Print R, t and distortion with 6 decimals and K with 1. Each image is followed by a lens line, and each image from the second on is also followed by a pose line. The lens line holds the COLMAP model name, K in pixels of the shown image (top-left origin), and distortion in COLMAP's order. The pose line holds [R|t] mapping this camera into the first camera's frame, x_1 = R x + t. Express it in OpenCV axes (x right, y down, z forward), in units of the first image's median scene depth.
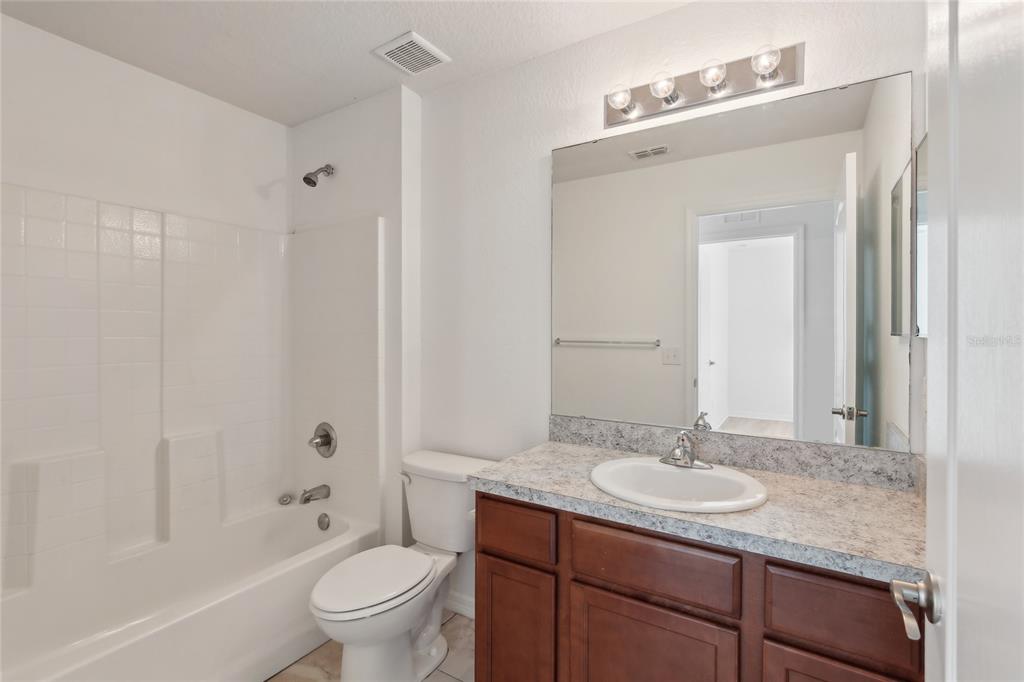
lens RADIAL K [[477.8, 0, 511.6], [0, 477.8, 334.9], [0, 0, 1]] dist [0.001399, 0.000232]
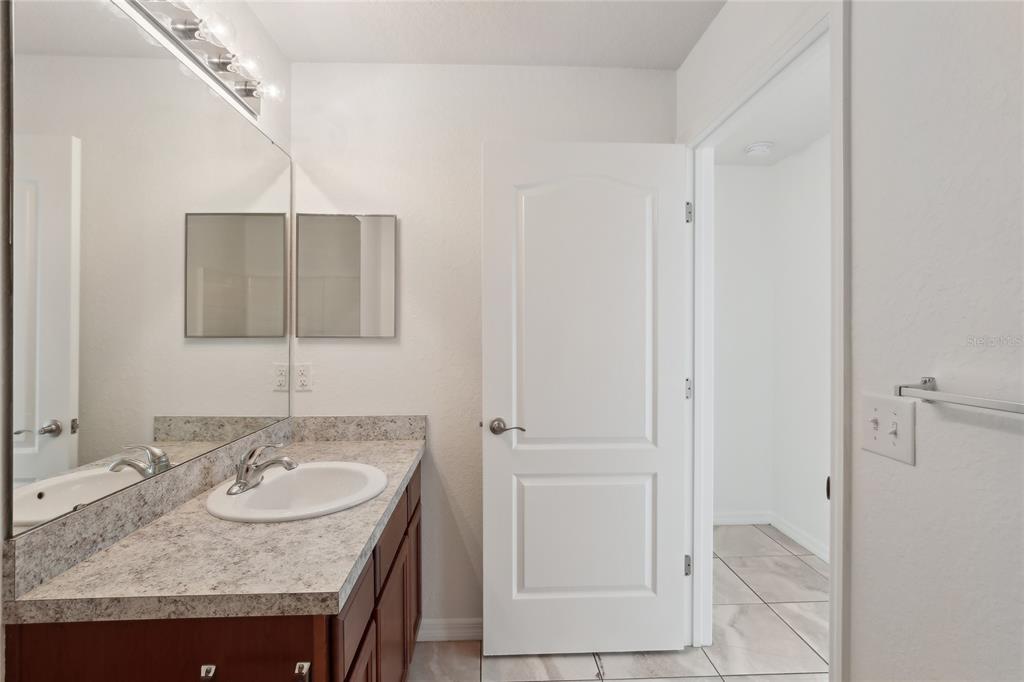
lens RADIAL K [[477.8, 0, 511.1], [0, 477.8, 333.7], [0, 0, 1]] dist [0.001399, 0.000232]
pose [[-0.566266, -0.008555, 0.824178, -0.608923], [0.009978, 0.999802, 0.017233, -0.019053], [-0.824162, 0.017982, -0.566069, 1.033370]]
